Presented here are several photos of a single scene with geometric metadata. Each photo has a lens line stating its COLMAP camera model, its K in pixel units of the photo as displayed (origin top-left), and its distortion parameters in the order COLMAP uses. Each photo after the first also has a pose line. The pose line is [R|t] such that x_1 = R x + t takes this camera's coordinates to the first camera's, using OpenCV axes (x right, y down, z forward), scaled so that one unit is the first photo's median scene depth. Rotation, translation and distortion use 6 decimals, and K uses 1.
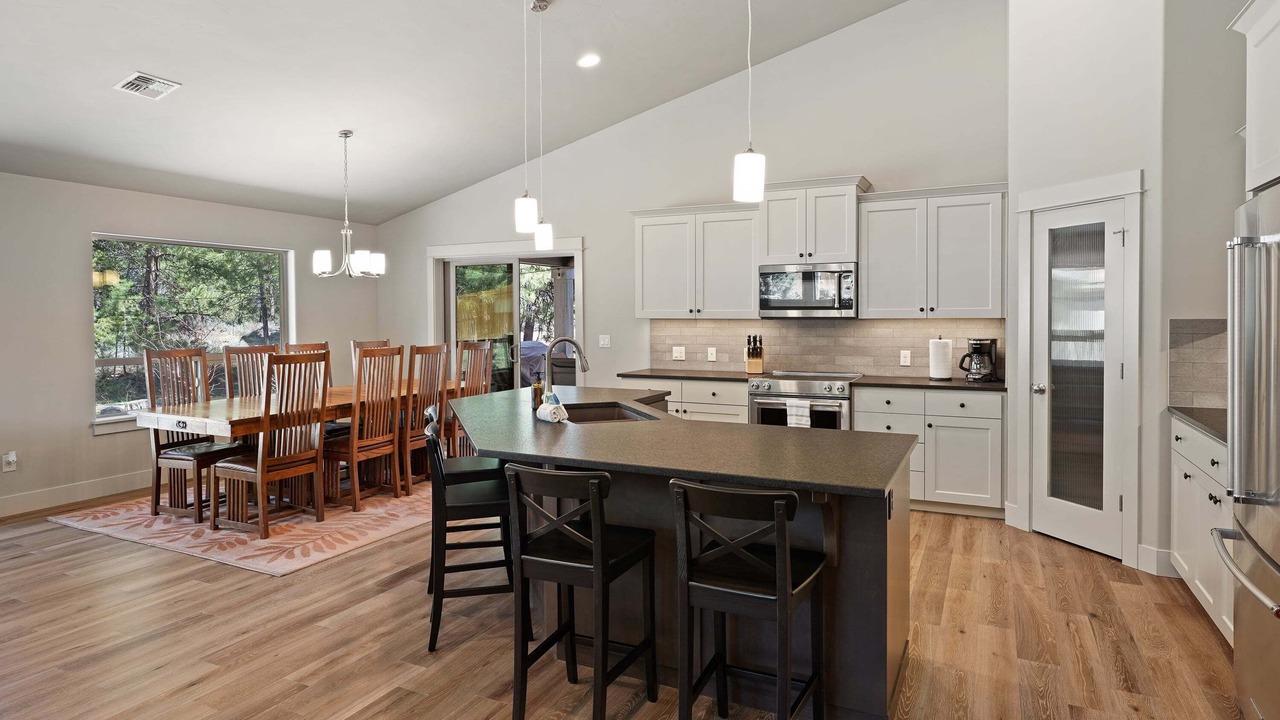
lens RADIAL K [[721.2, 0, 638.7], [0, 721.2, 328.9], [0, 0, 1]] dist [-0.002132, 0.001383]
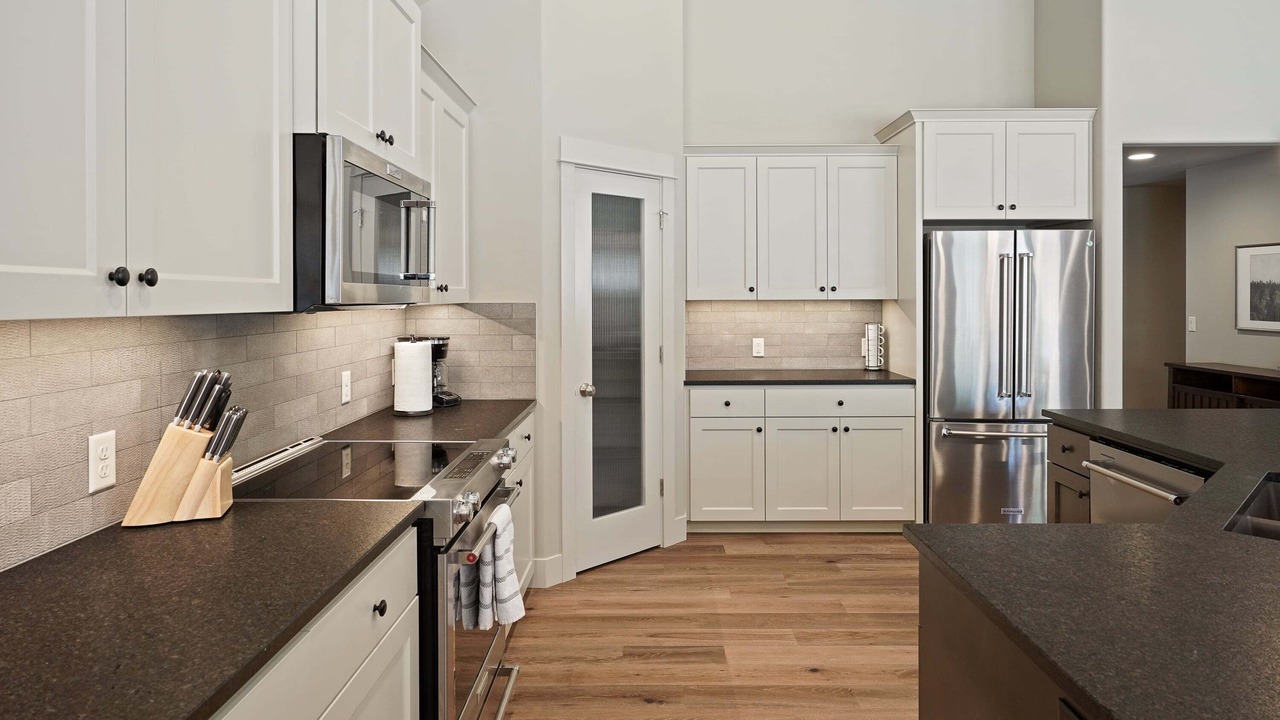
lens RADIAL K [[745.0, 0, 630.4], [0, 745.0, 301.8], [0, 0, 1]] dist [-0.006991, -0.000896]
pose [[-0.416319, -0.003232, 0.909213, -0.184094], [0.021833, 0.999670, 0.013551, -0.021266], [-0.908956, 0.025492, -0.416111, 1.109420]]
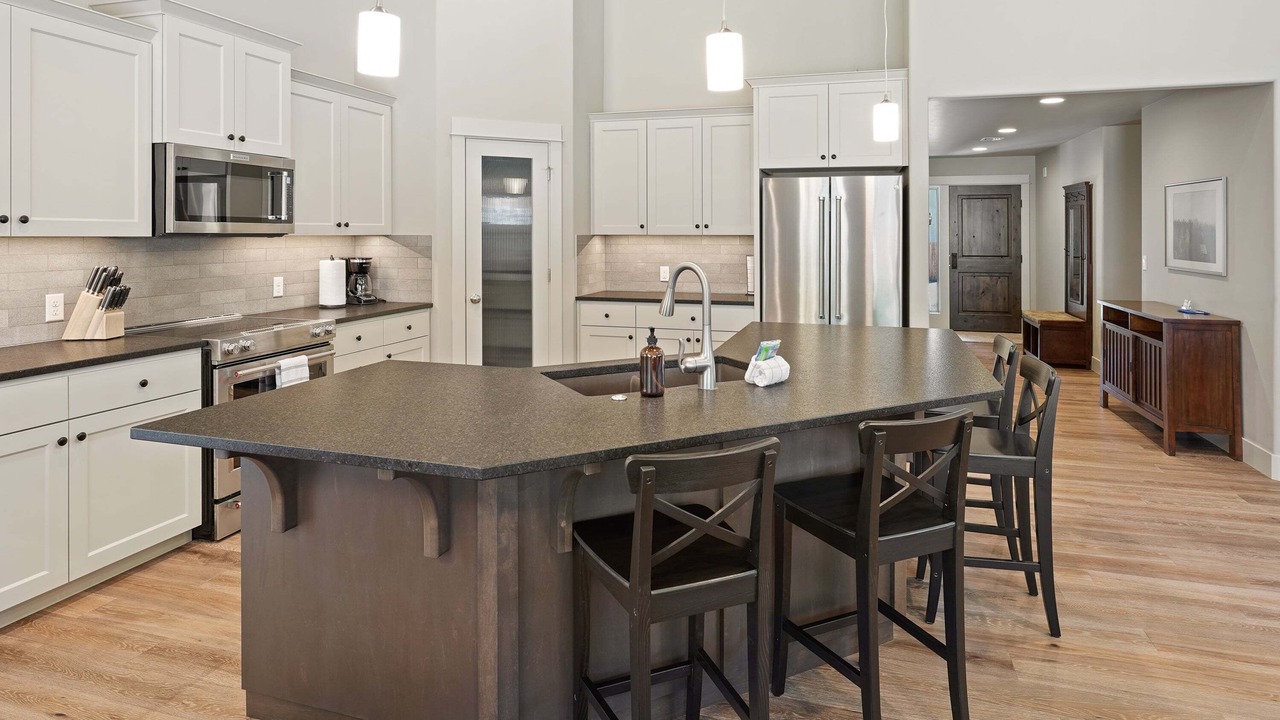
lens RADIAL K [[721.2, 0, 631.7], [0, 721.2, 234.1], [0, 0, 1]] dist [-0.002132, 0.001383]
pose [[-0.143705, 0.000666, 0.989620, -0.489470], [0.016902, 0.999856, 0.001781, -0.011830], [-0.989476, 0.016983, -0.143696, 0.787066]]
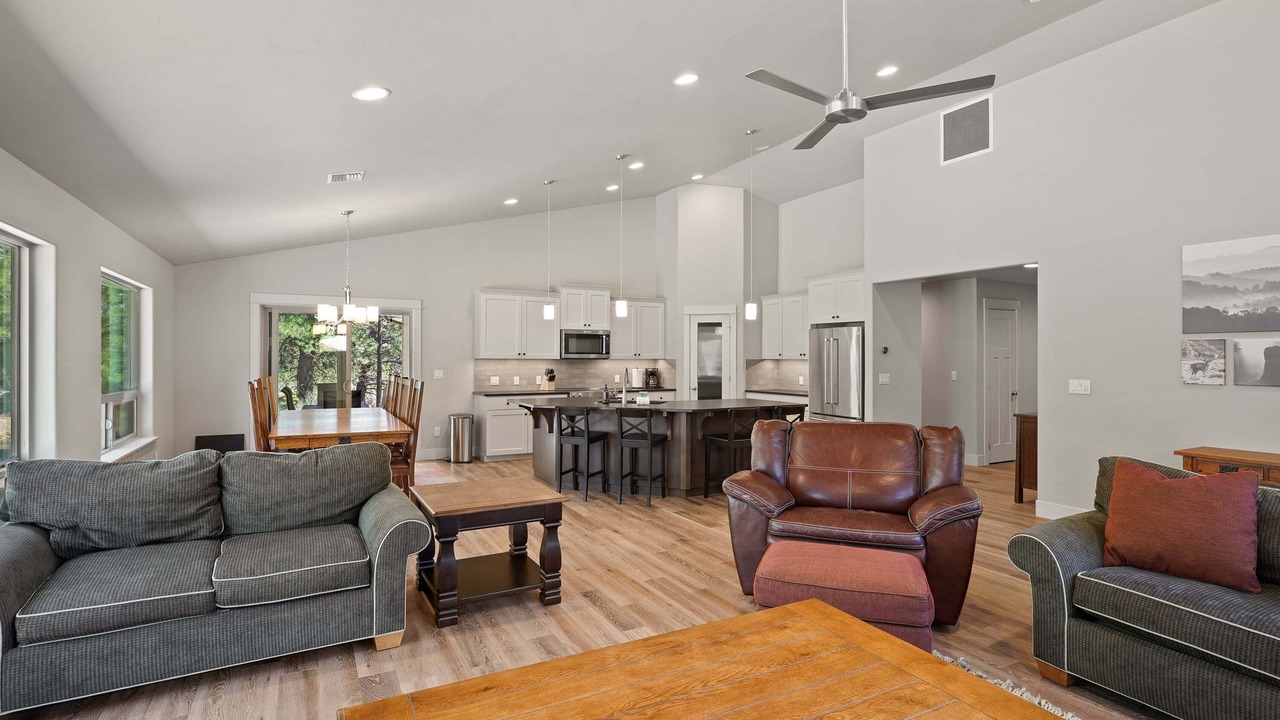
lens RADIAL K [[627.3, 0, 643.4], [0, 627.3, 357.3], [0, 0, 1]] dist [-0.003851, -0.000587]
pose [[0.575483, 0.005049, 0.817798, -1.081811], [0.010888, 0.999845, -0.013834, 0.005988], [-0.817741, 0.016866, 0.575339, -0.063332]]
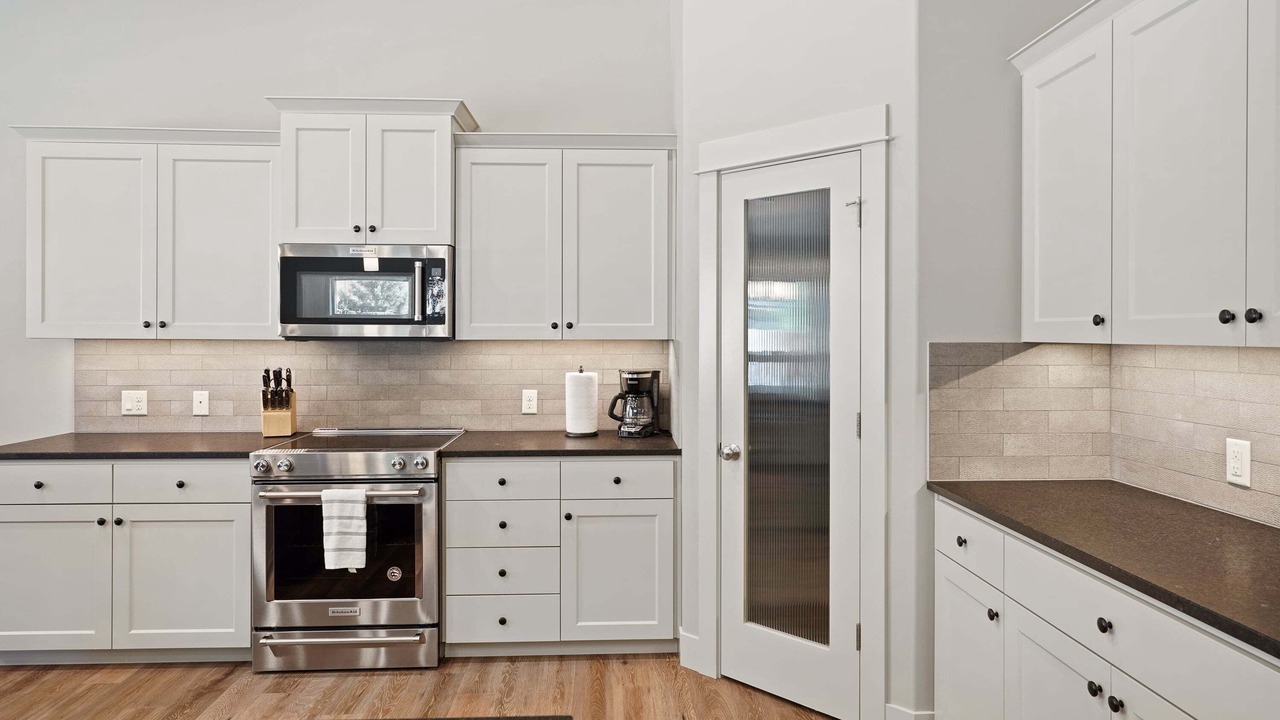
lens RADIAL K [[745.0, 0, 645.4], [0, 745.0, 338.0], [0, 0, 1]] dist [-0.006991, -0.000896]
pose [[0.872780, 0.002816, 0.488105, 0.146197], [0.004118, 0.999905, -0.013132, -0.007321], [-0.488096, 0.013471, 0.872686, 0.398359]]
